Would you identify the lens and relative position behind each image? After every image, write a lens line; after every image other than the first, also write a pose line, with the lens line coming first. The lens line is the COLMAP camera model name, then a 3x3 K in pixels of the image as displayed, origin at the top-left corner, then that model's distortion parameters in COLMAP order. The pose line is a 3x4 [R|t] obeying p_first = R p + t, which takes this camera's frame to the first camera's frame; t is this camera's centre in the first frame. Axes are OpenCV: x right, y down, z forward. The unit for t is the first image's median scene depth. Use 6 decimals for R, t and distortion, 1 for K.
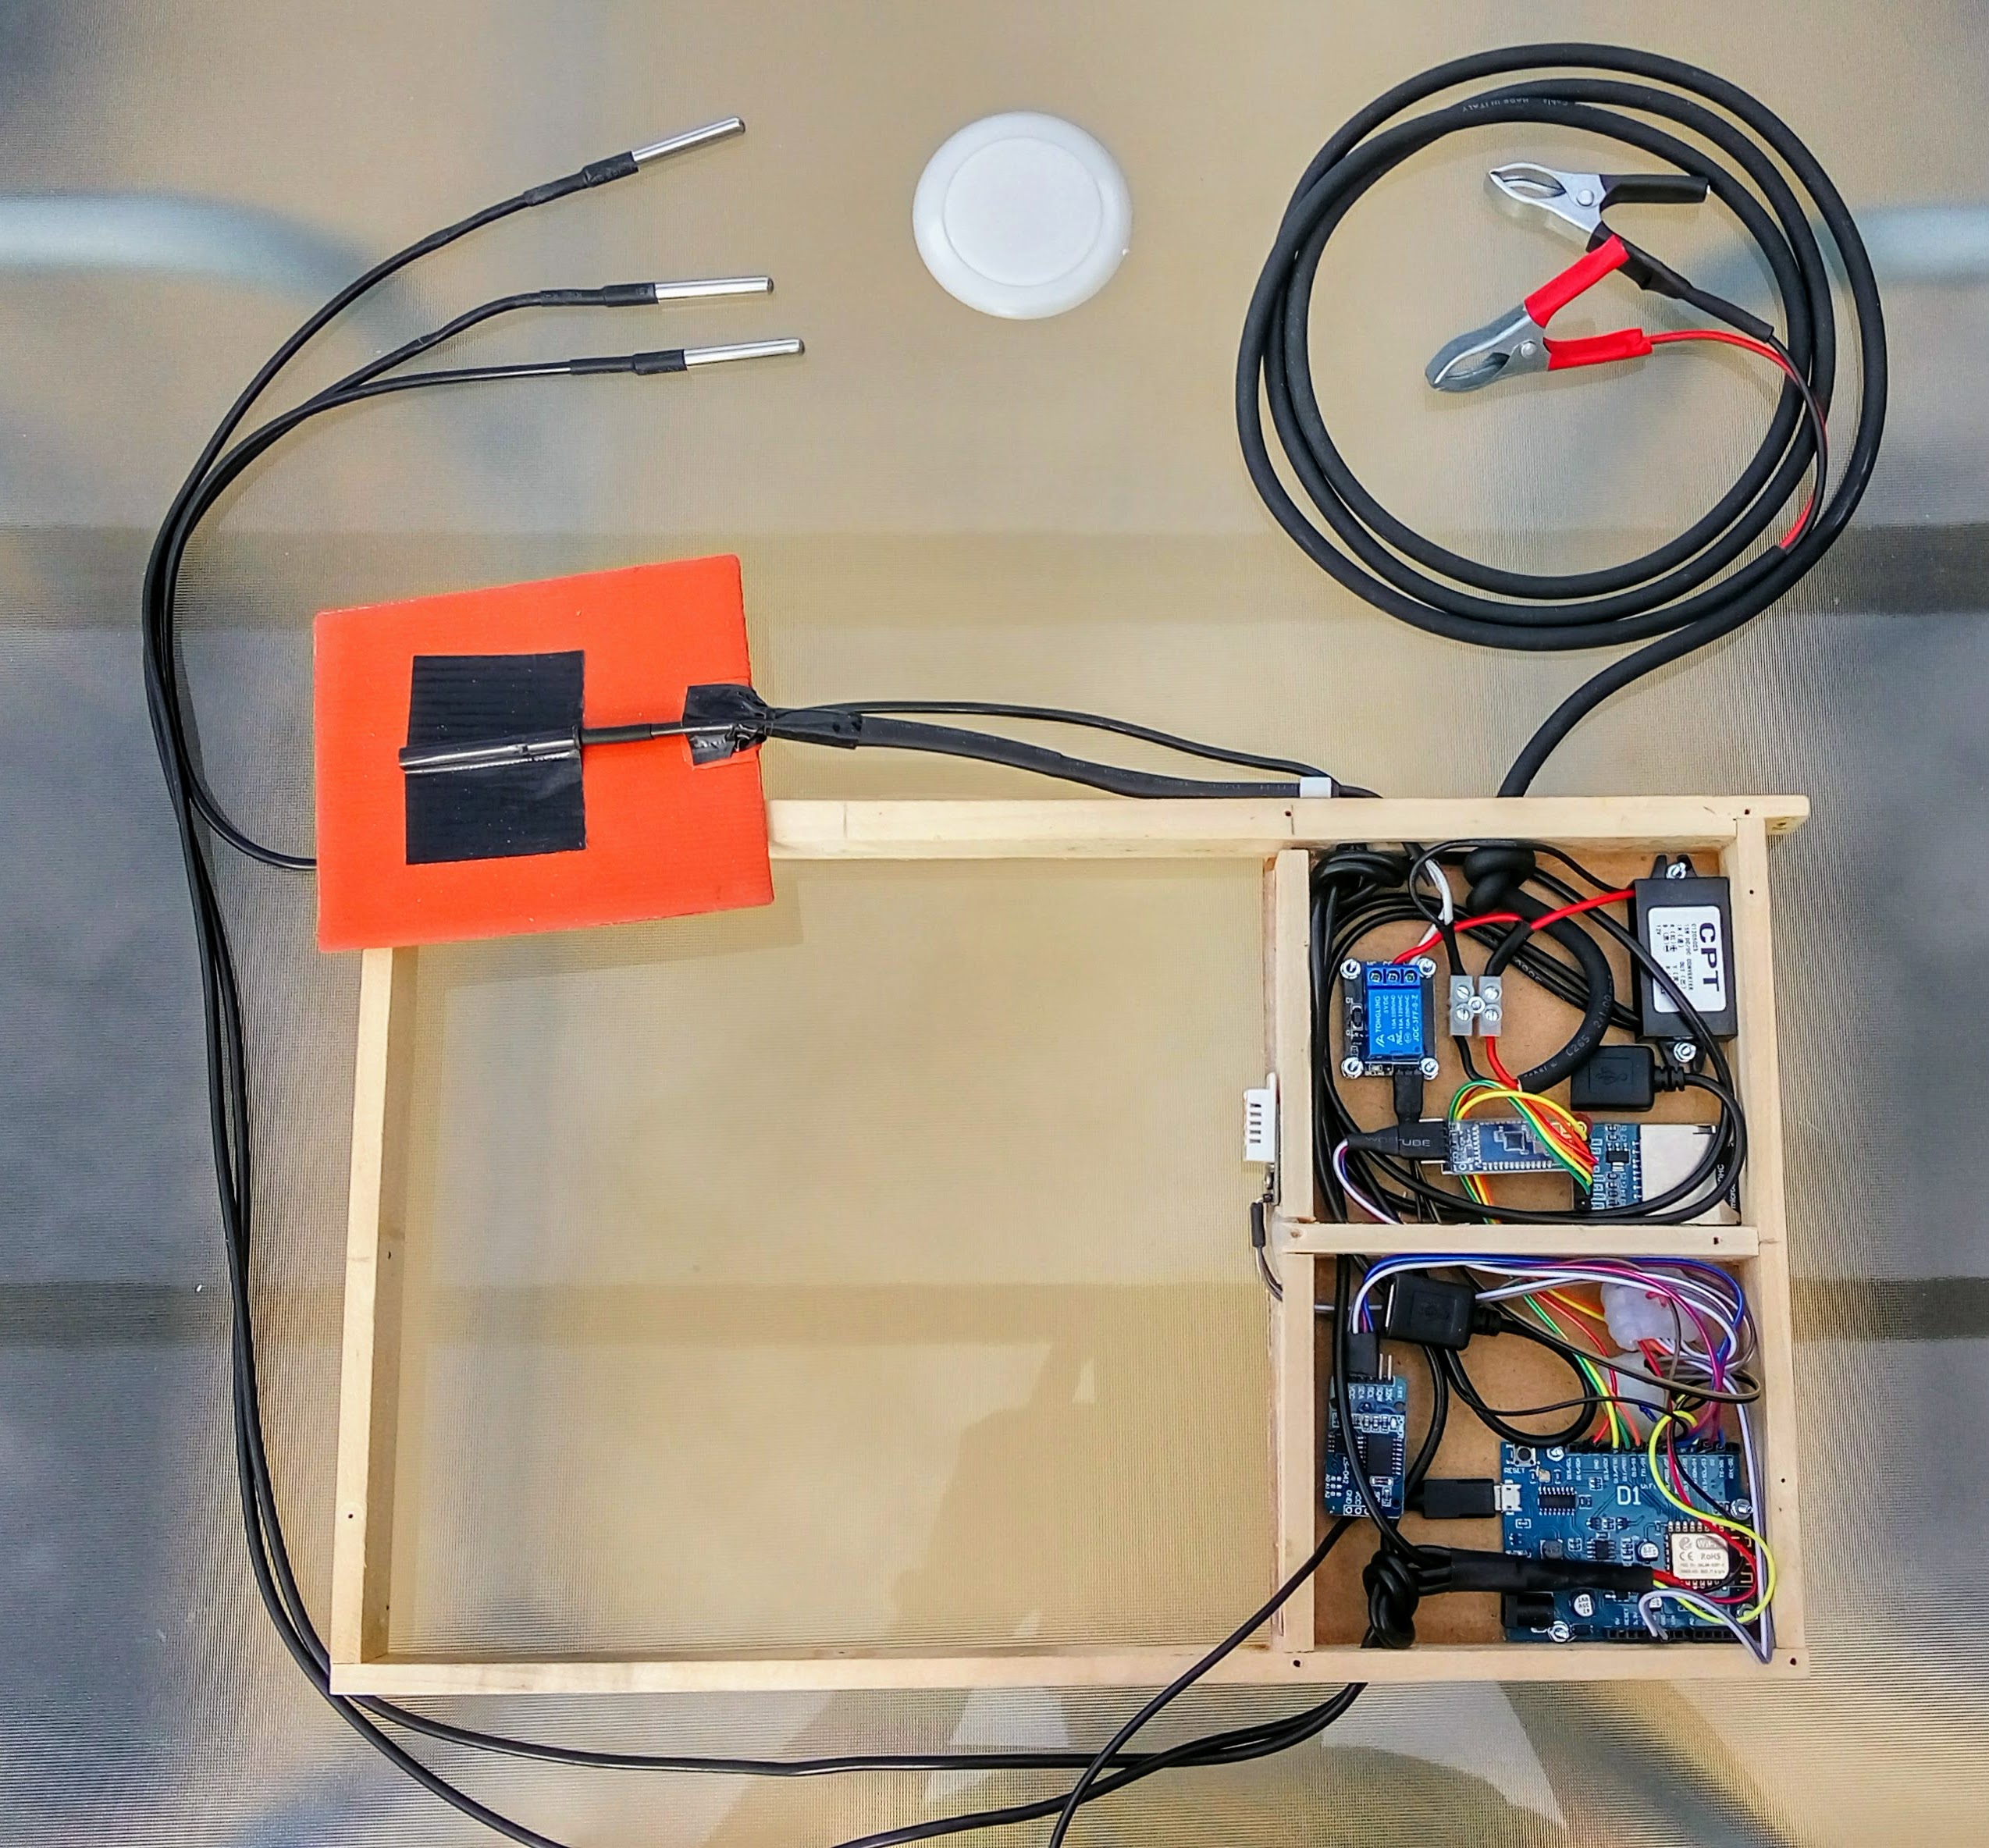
lens RADIAL K [[2613.8, 0, 1184.0], [0, 2613.8, 844.2], [0, 0, 1]] dist [0.051099, 0.000000]
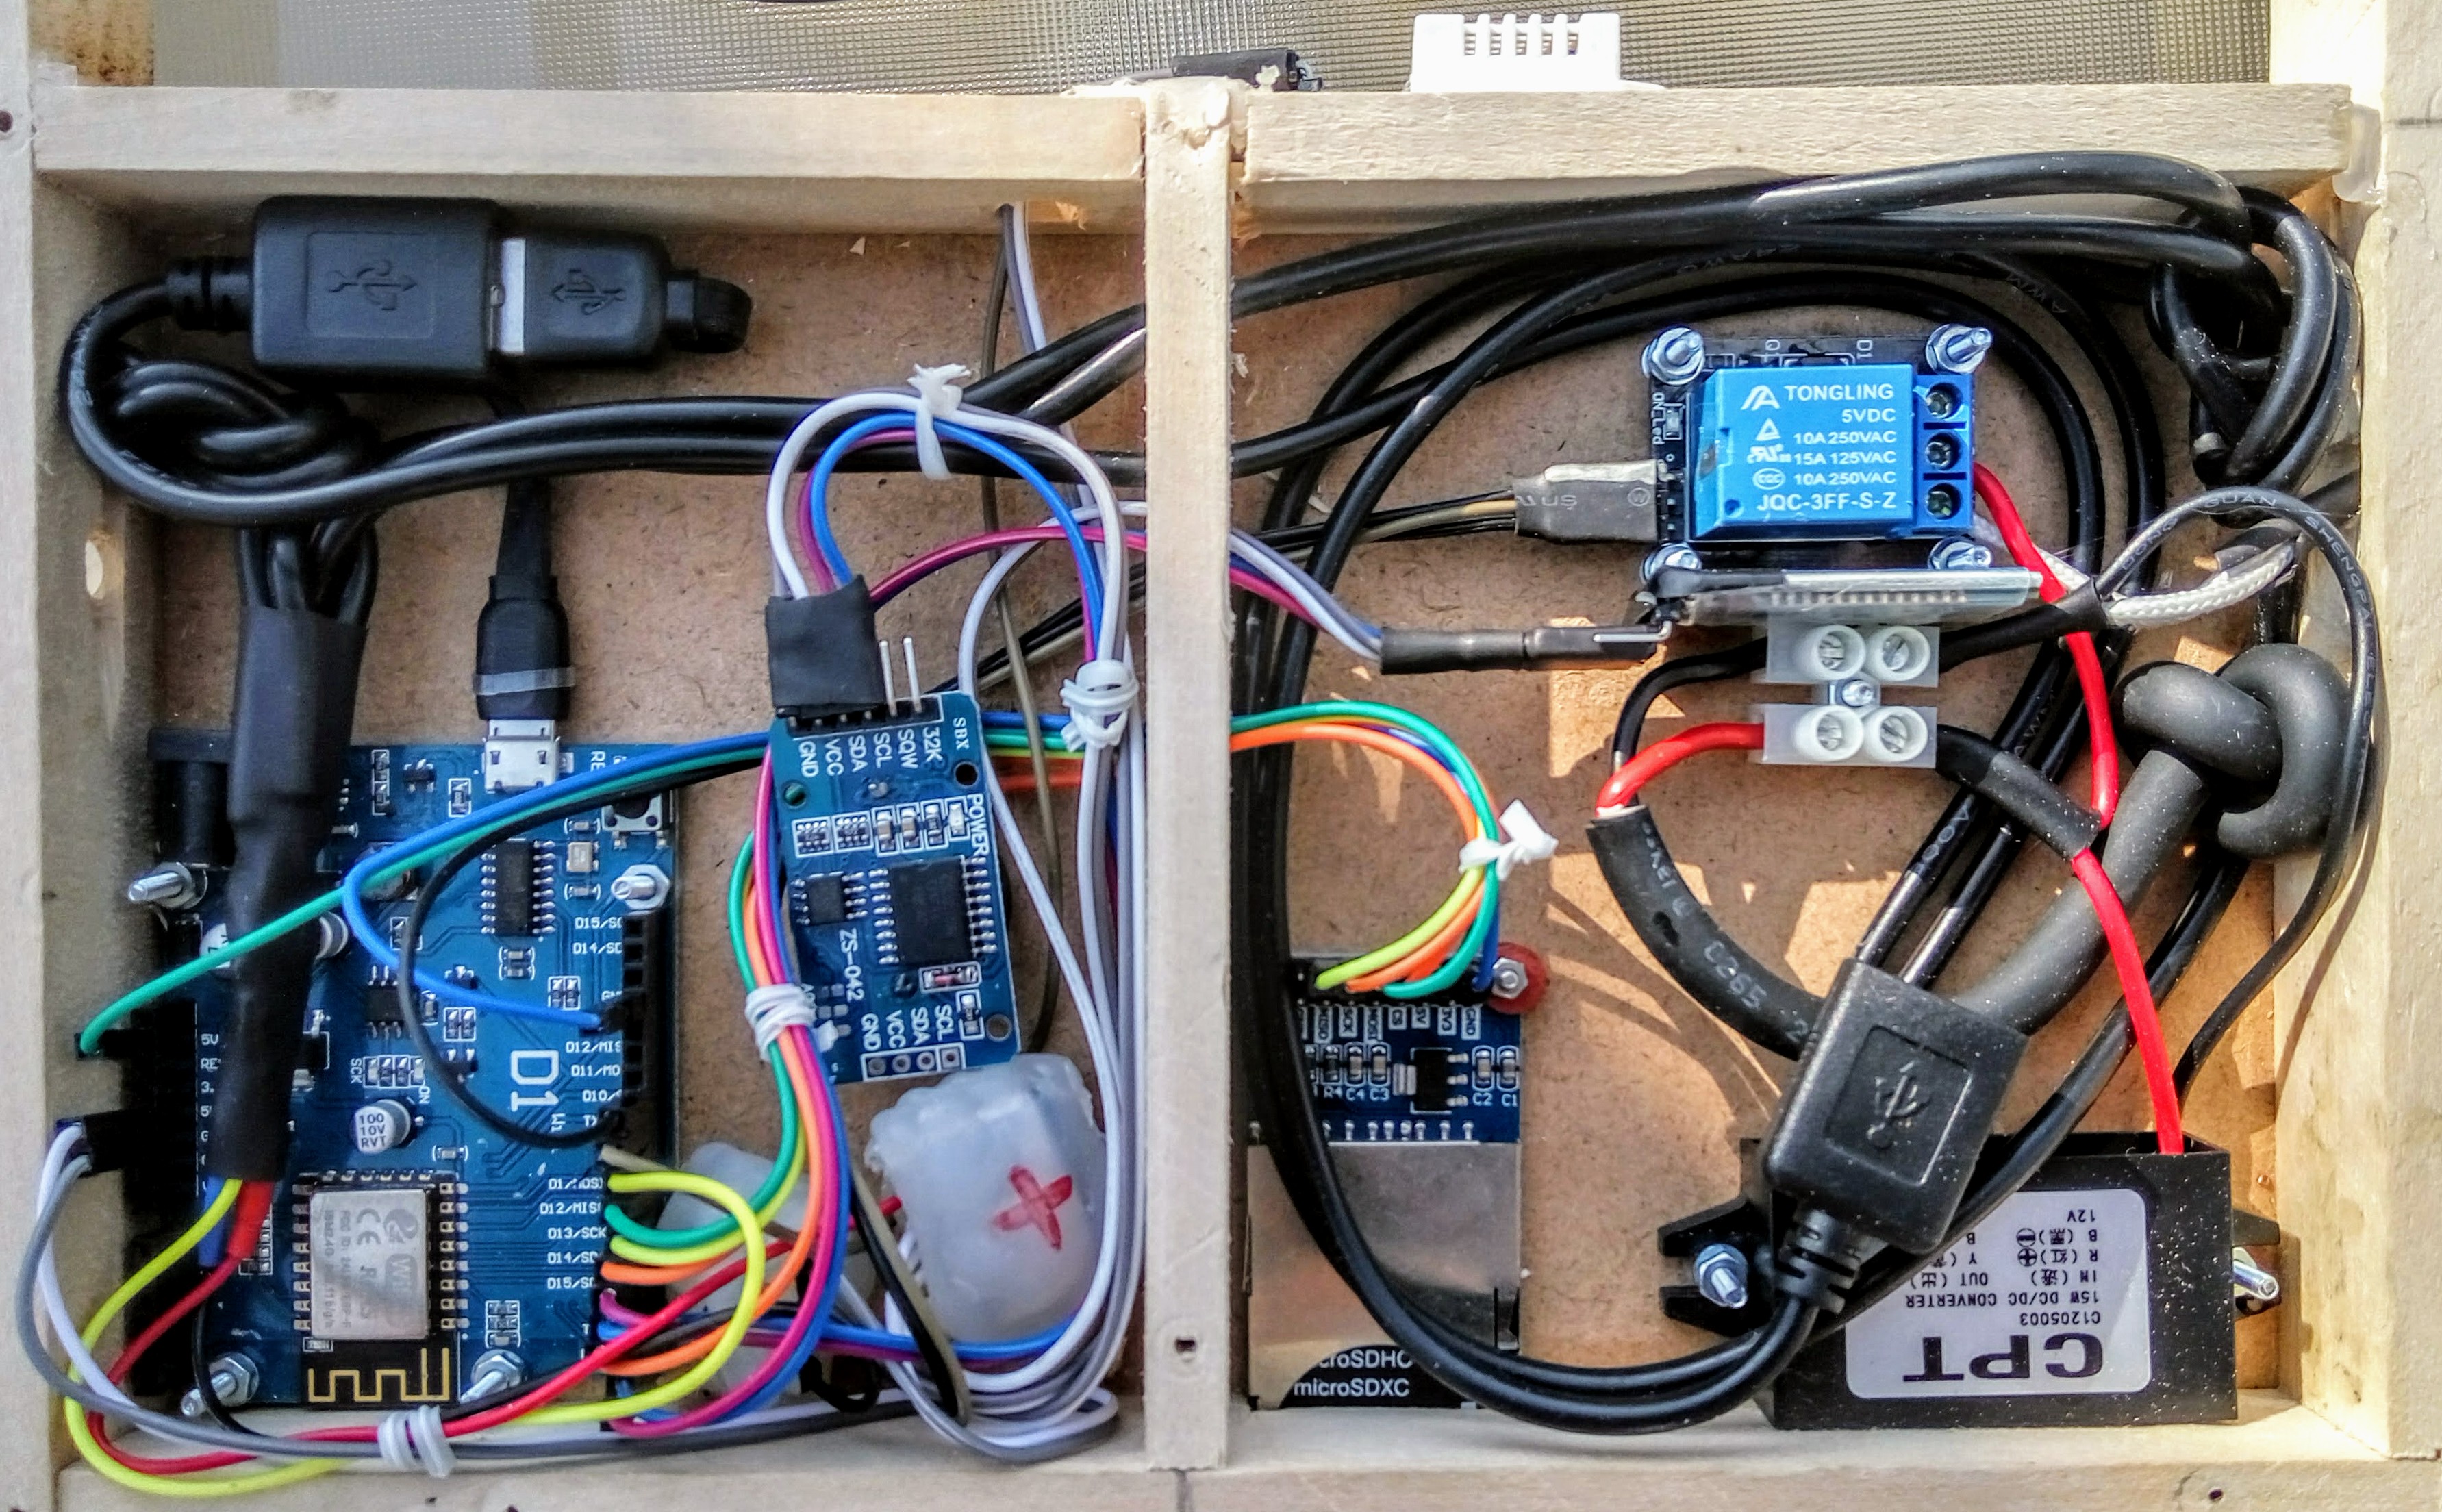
lens RADIAL K [[2520.1, 0, 1249.0], [0, 2520.1, 783.9], [0, 0, 1]] dist [0.067183, 0.000000]
pose [[0.004565, 0.999922, 0.011603, 0.120548], [-0.977528, 0.002017, 0.210794, 0.070128], [0.210754, -0.012305, 0.977462, 0.652850]]
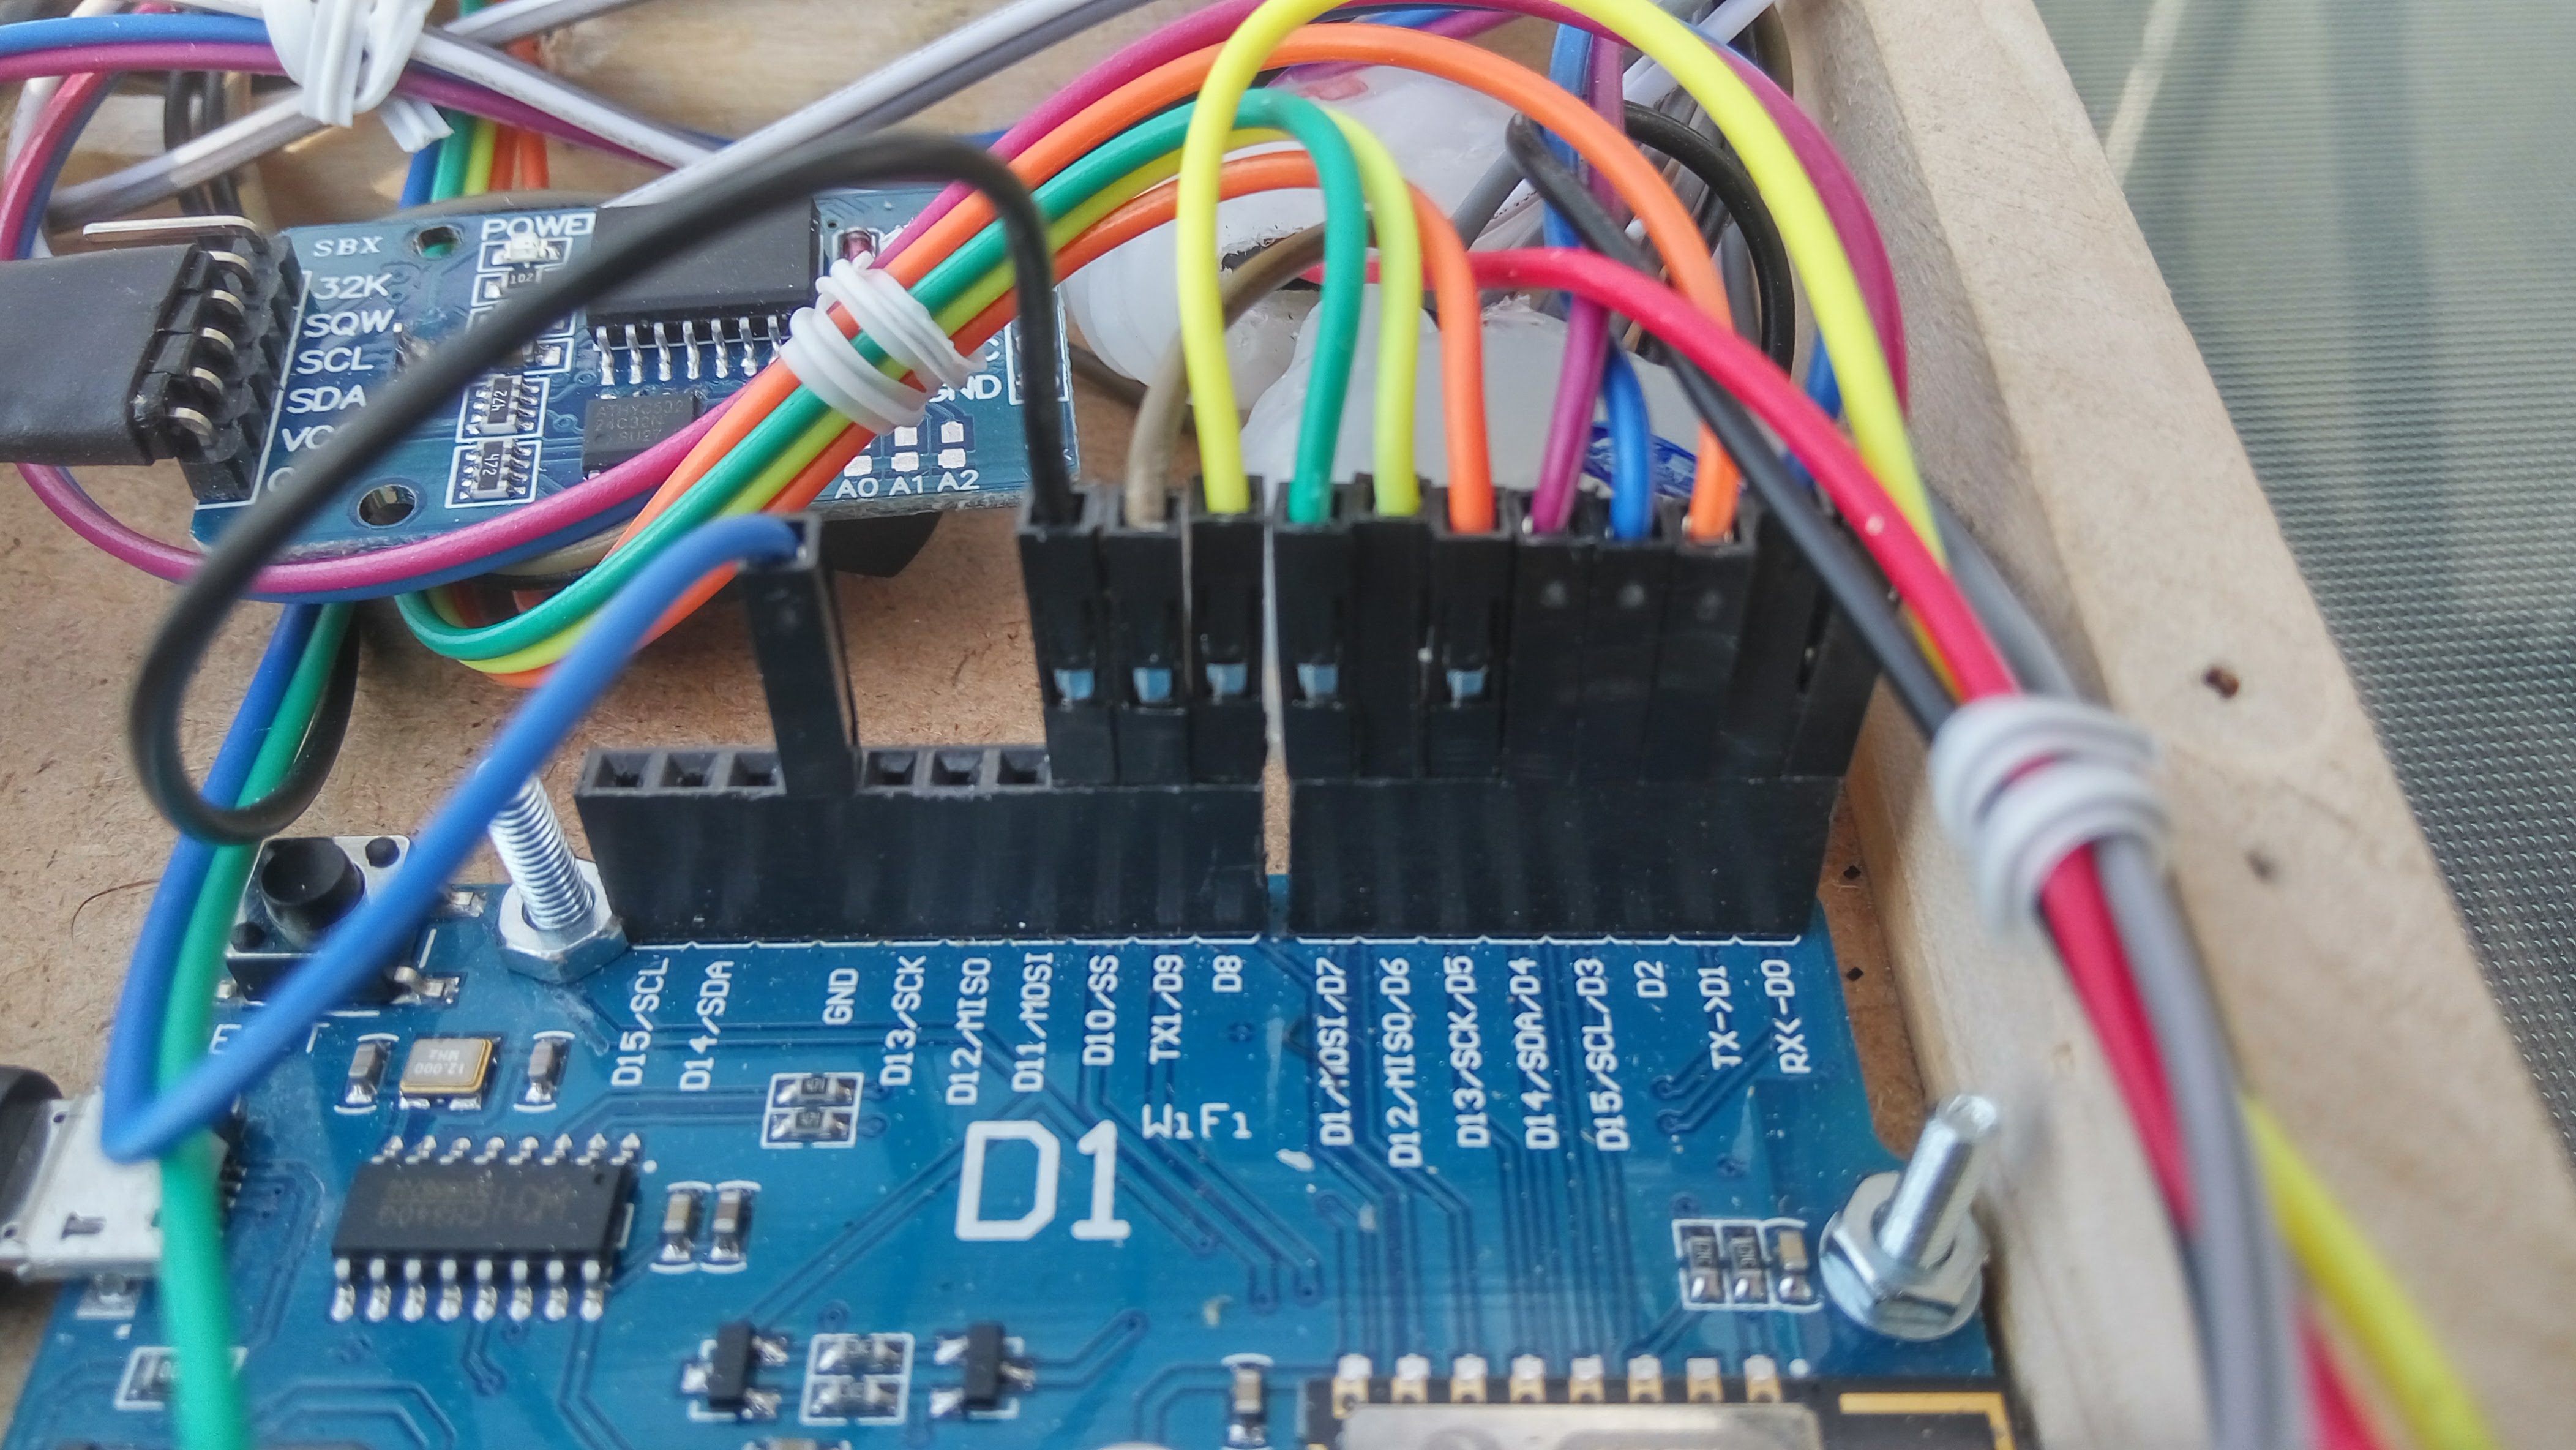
lens RADIAL K [[2239.4, 0, 1248.9], [0, 2239.4, 587.2], [0, 0, 1]] dist [0.099782, -0.135697]
pose [[0.999841, -0.013211, -0.011999, 0.177498], [0.004437, 0.835210, -0.549912, 0.279580], [0.017287, 0.549772, 0.835136, 0.868242]]
